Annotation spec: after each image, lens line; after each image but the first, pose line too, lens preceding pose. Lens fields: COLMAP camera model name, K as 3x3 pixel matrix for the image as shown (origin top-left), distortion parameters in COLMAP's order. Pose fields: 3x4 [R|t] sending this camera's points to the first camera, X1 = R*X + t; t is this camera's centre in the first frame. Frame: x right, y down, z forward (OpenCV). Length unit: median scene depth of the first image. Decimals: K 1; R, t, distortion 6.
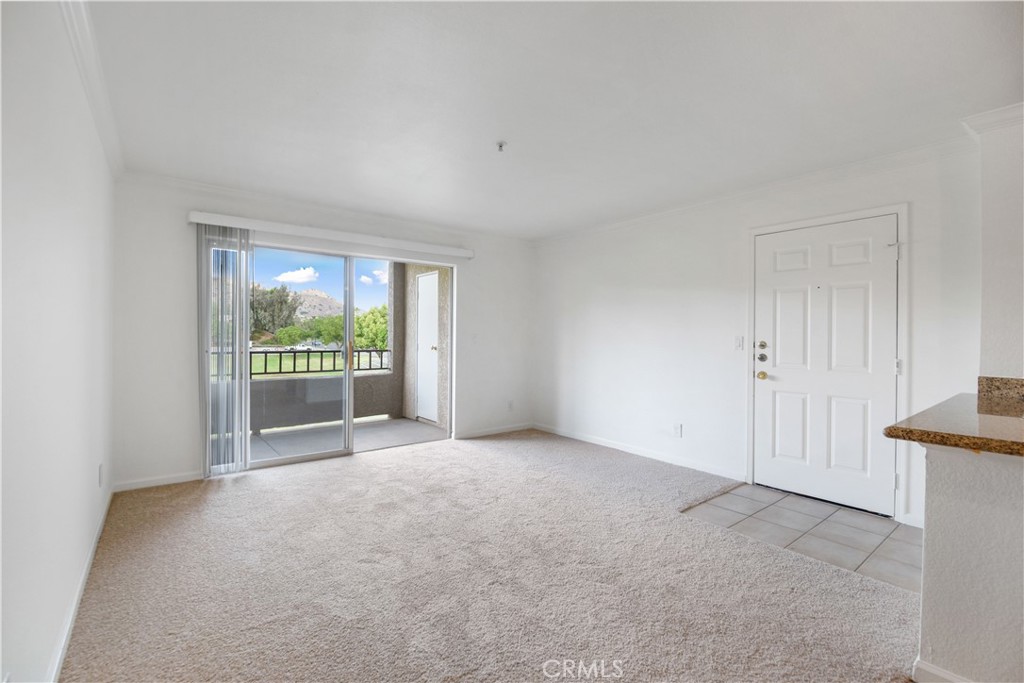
lens RADIAL K [[450.5, 0, 517.2], [0, 450.5, 336.5], [0, 0, 1]] dist [-0.018781, -0.000718]
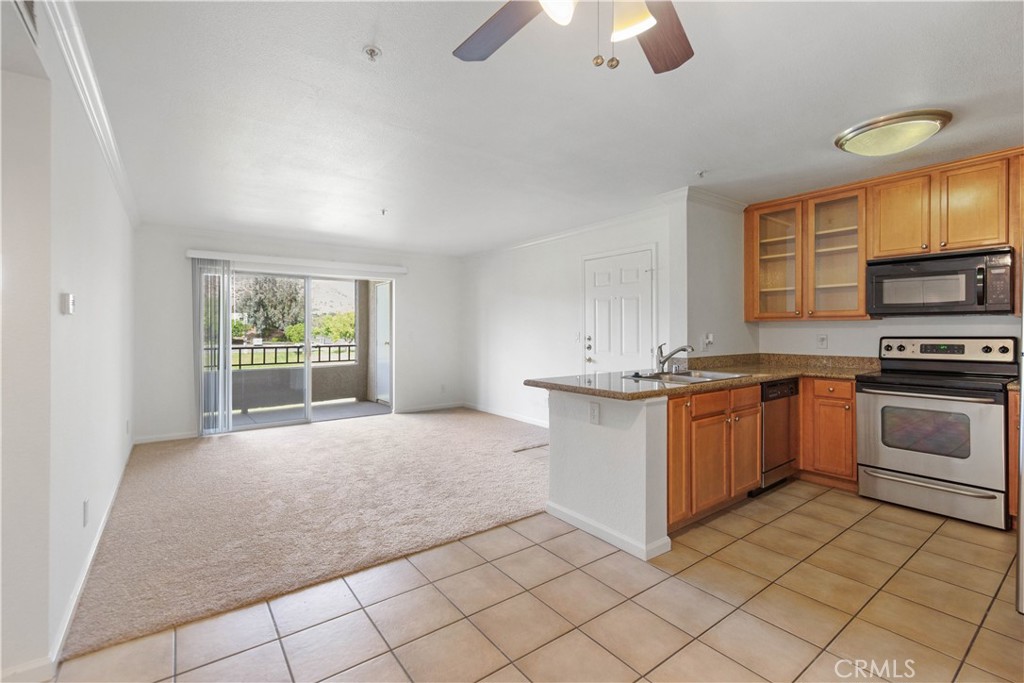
lens RADIAL K [[457.3, 0, 521.7], [0, 457.3, 328.7], [0, 0, 1]] dist [0.001680, 0.000503]
pose [[0.999706, -0.011598, -0.021270, 0.411603], [0.011490, 0.999920, -0.005203, -0.007083], [0.021329, 0.004958, 0.999760, -0.497107]]
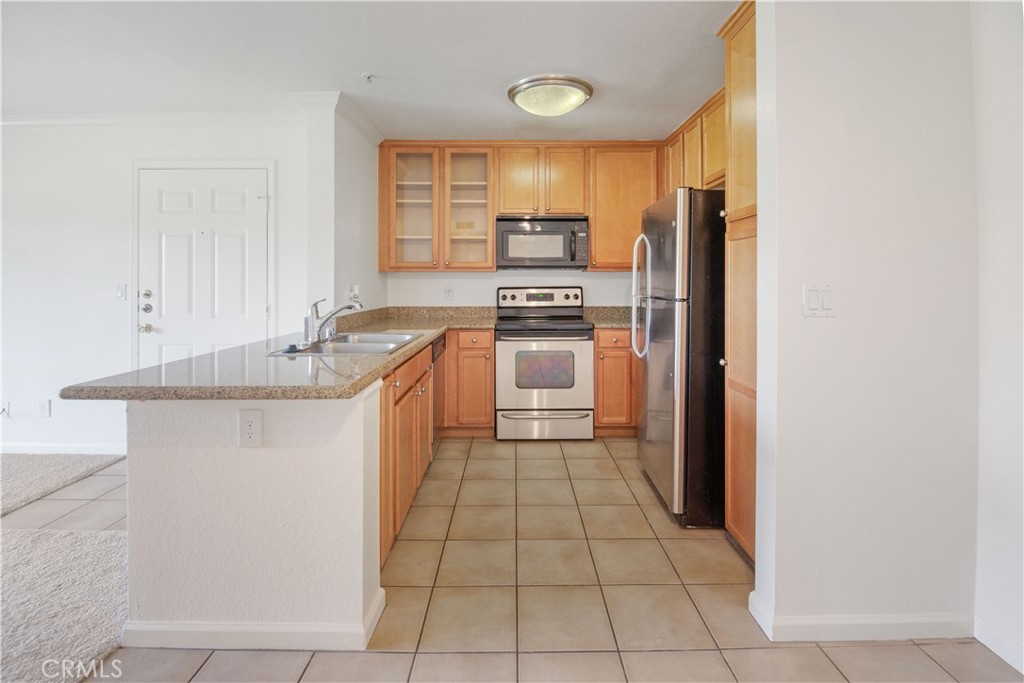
lens RADIAL K [[461.6, 0, 514.1], [0, 461.6, 279.5], [0, 0, 1]] dist [-0.009701, -0.001024]
pose [[0.618616, -0.005501, 0.785674, 0.320167], [0.007963, 0.999968, 0.000731, -0.004841], [-0.785653, 0.005804, 0.618640, -0.141952]]
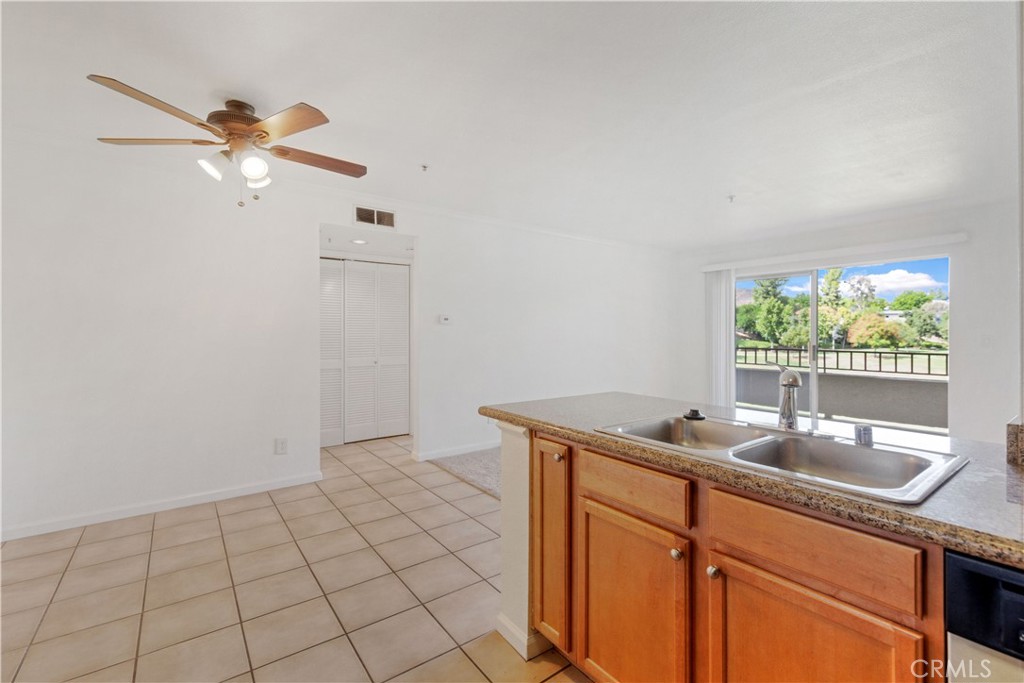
lens RADIAL K [[450.8, 0, 512.7], [0, 450.8, 335.0], [0, 0, 1]] dist [0.012549, 0.000121]
pose [[-0.030369, -0.001473, -0.999538, 1.198020], [-0.005088, 0.999986, -0.001319, -0.002409], [0.999526, 0.005045, -0.030376, 0.321364]]
